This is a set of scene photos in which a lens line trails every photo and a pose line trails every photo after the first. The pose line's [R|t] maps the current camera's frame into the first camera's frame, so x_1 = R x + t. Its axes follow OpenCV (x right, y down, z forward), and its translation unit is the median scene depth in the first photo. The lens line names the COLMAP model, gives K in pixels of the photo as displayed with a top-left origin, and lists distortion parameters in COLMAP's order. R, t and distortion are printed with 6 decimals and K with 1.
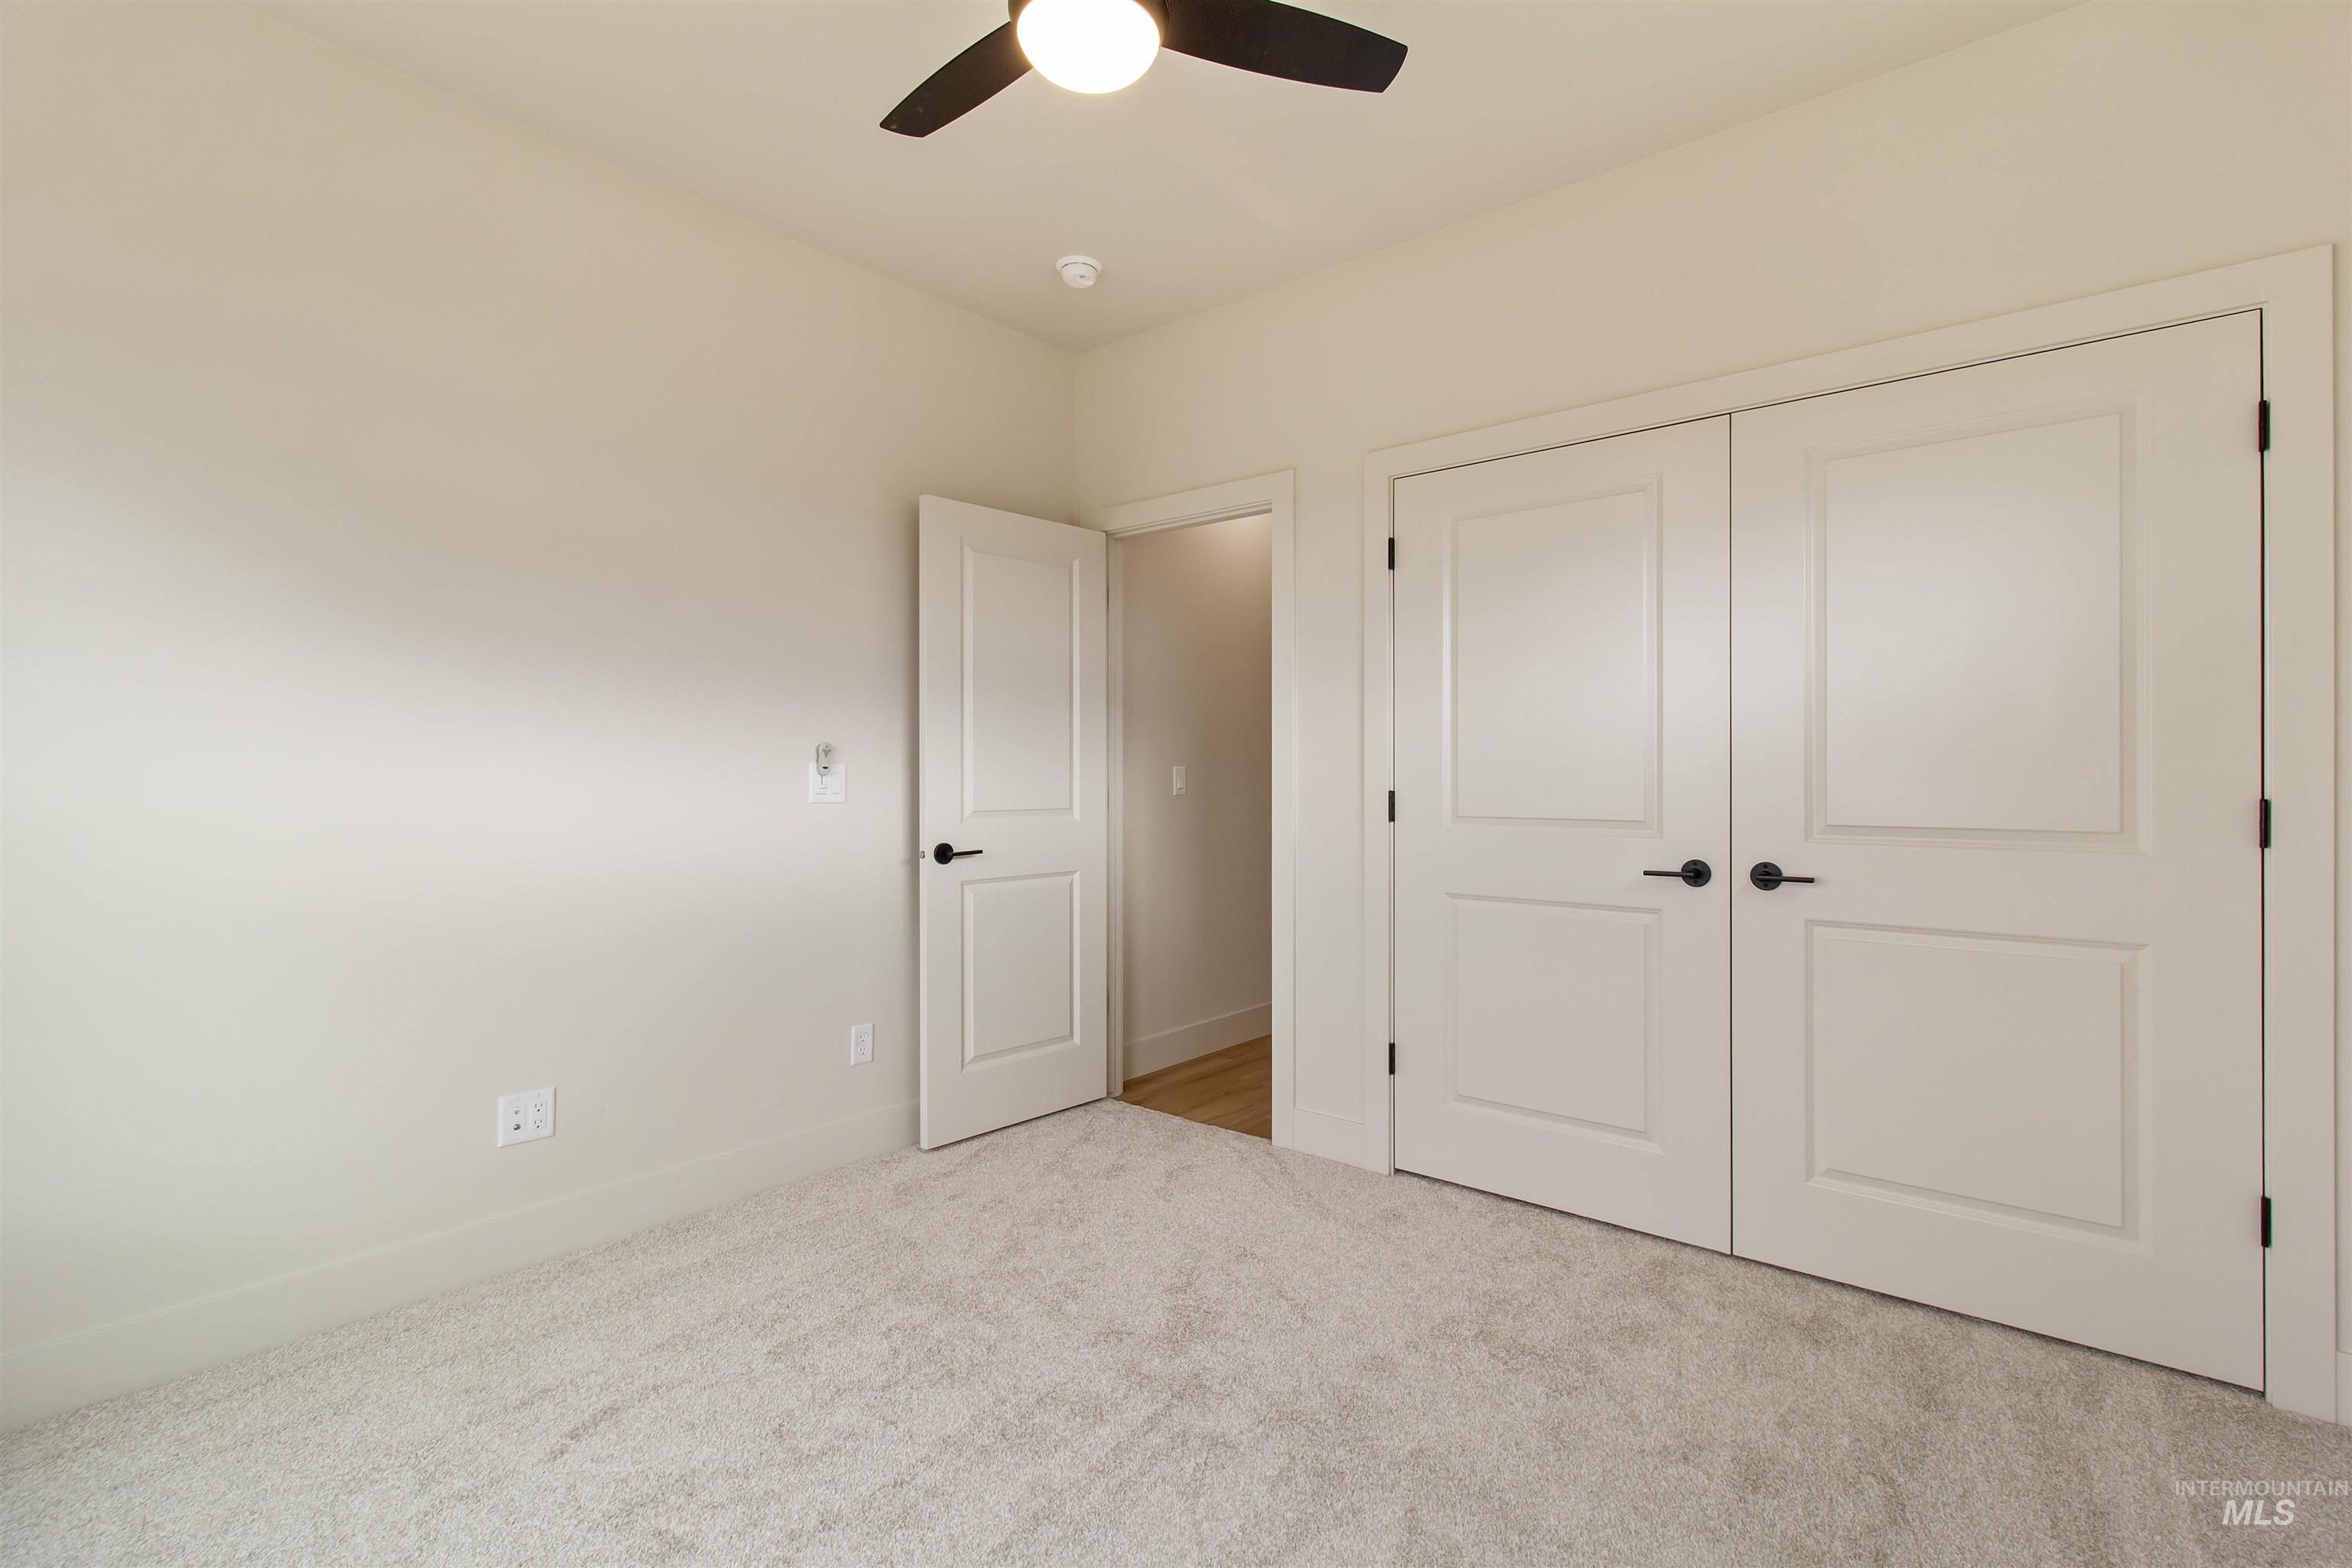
lens RADIAL K [[1082.9, 0, 1192.9], [0, 1082.9, 781.2], [0, 0, 1]] dist [0.003487, -0.000689]
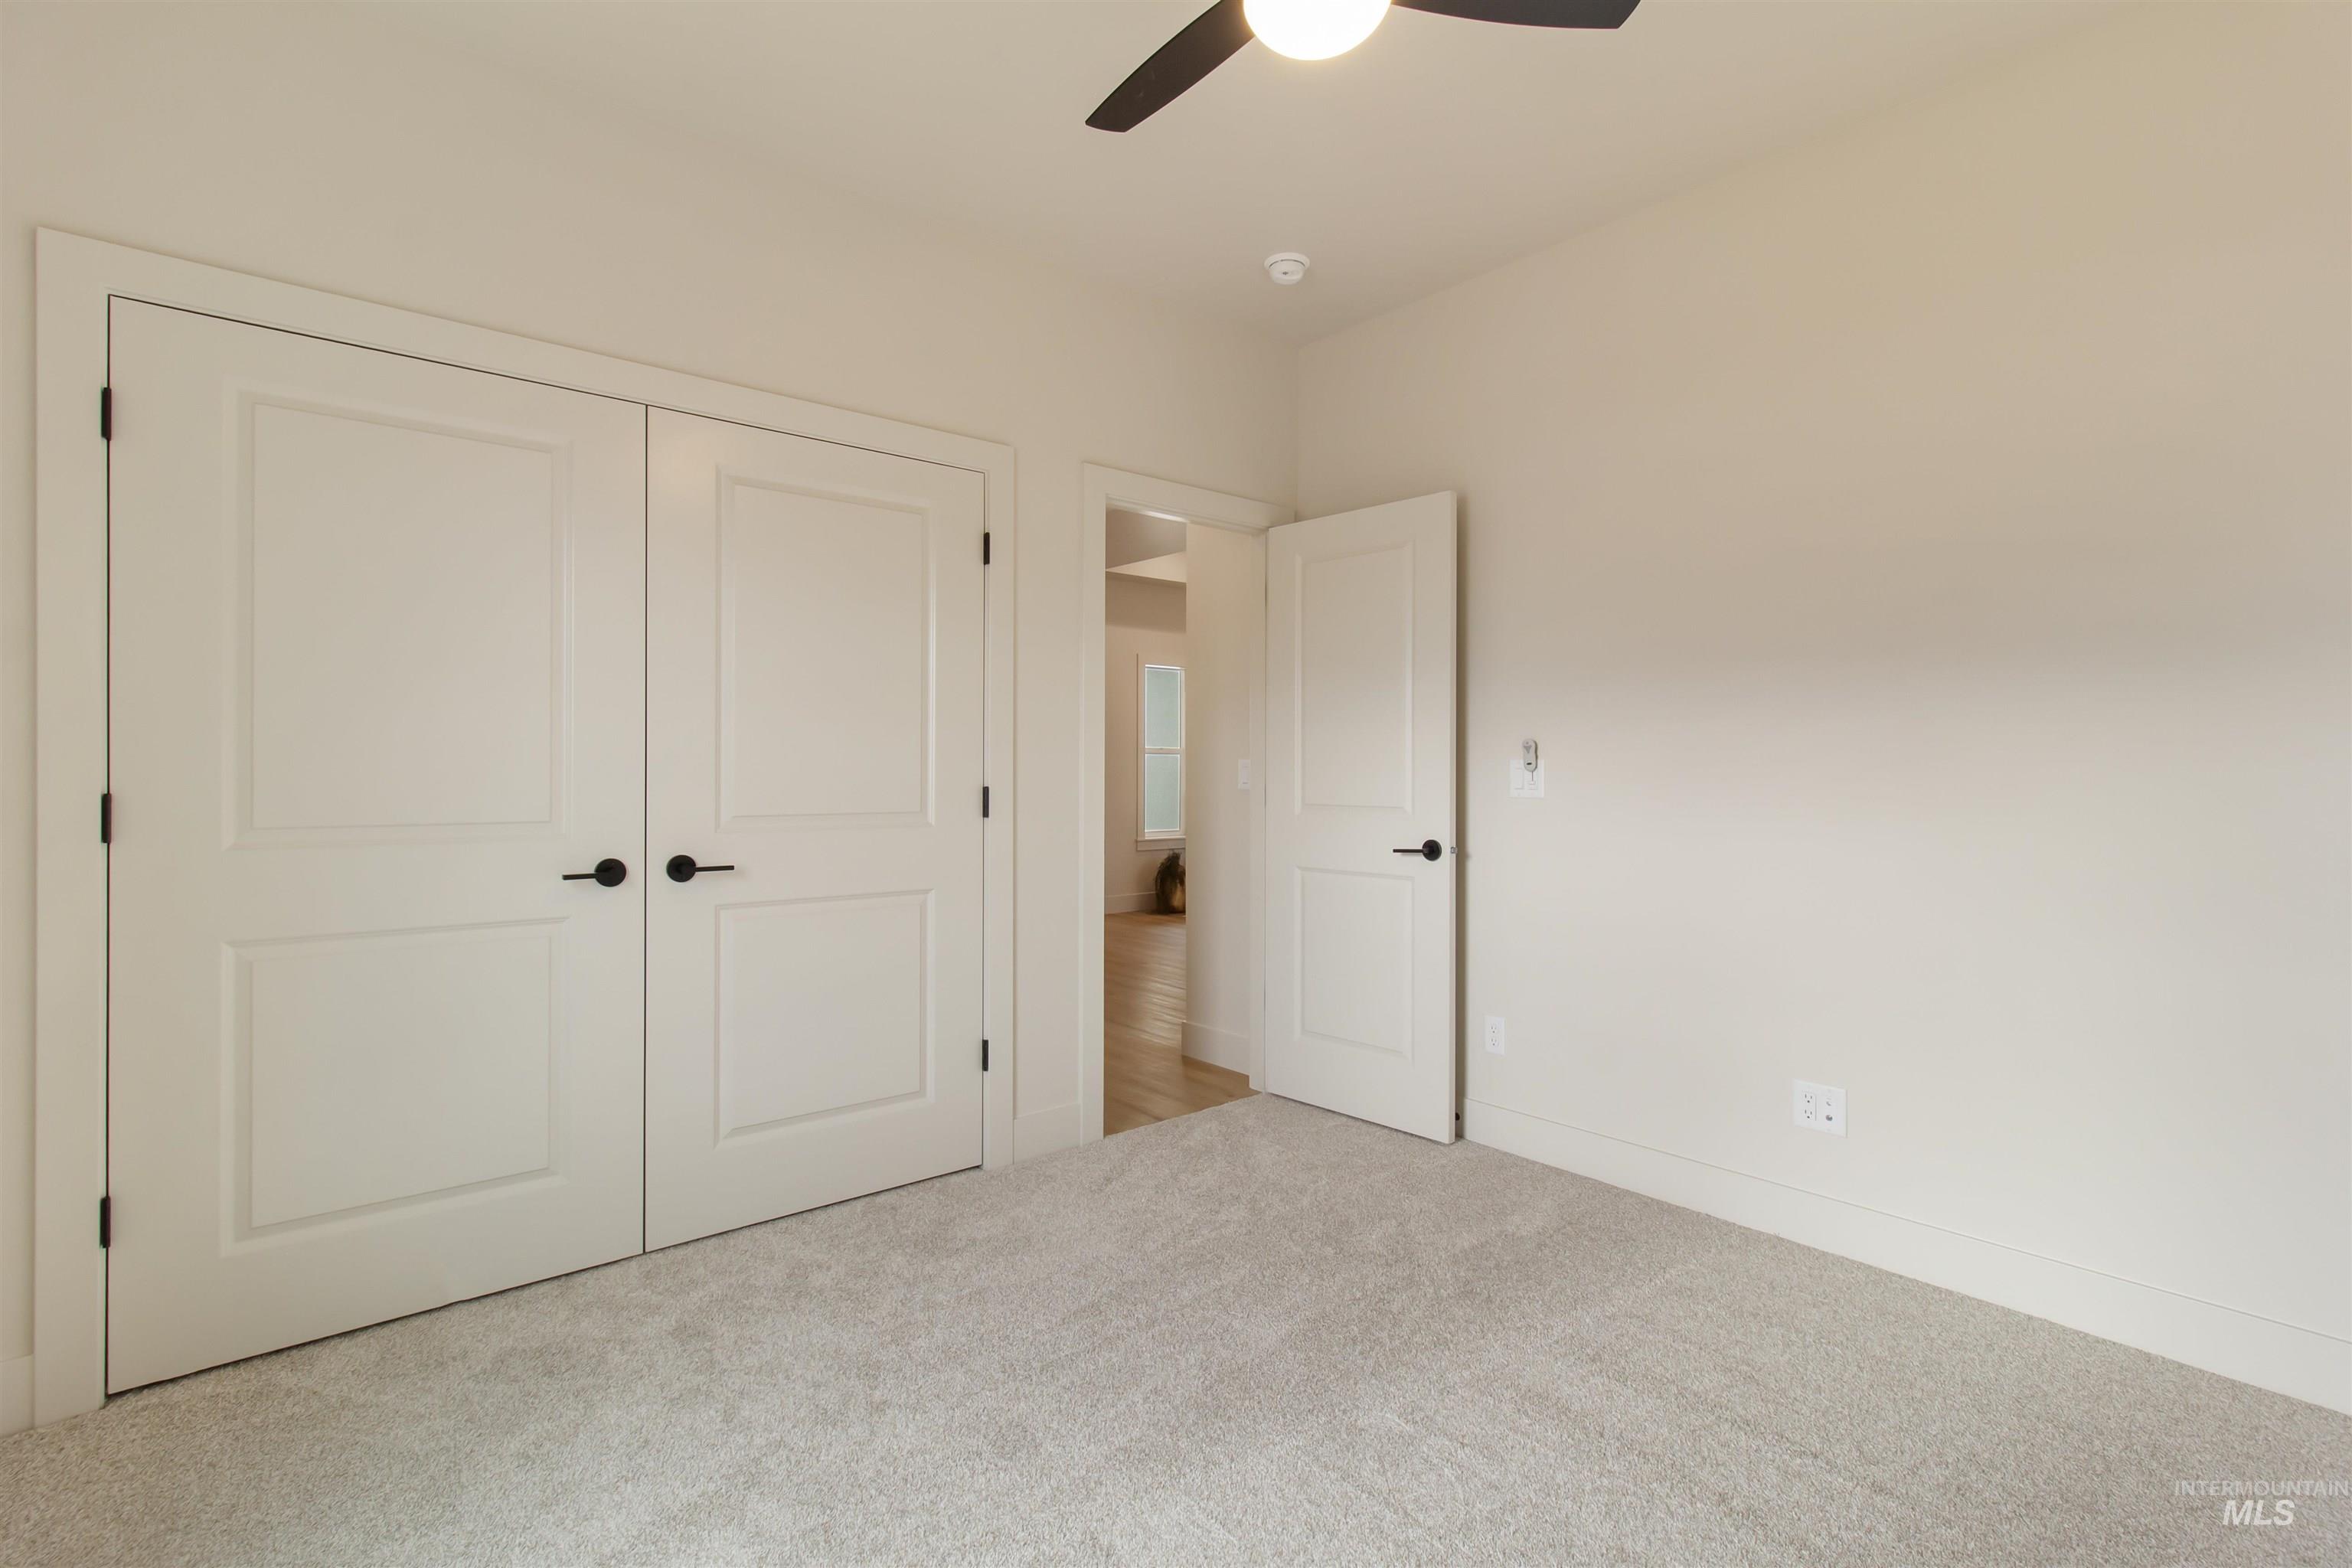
lens RADIAL K [[1082.9, 0, 1188.7], [0, 1082.9, 777.9], [0, 0, 1]] dist [0.003487, -0.000689]
pose [[0.179446, -0.002285, 0.983765, -0.399618], [0.001034, 0.999997, 0.002134, -0.000215], [-0.983767, 0.000634, 0.179448, 0.338317]]
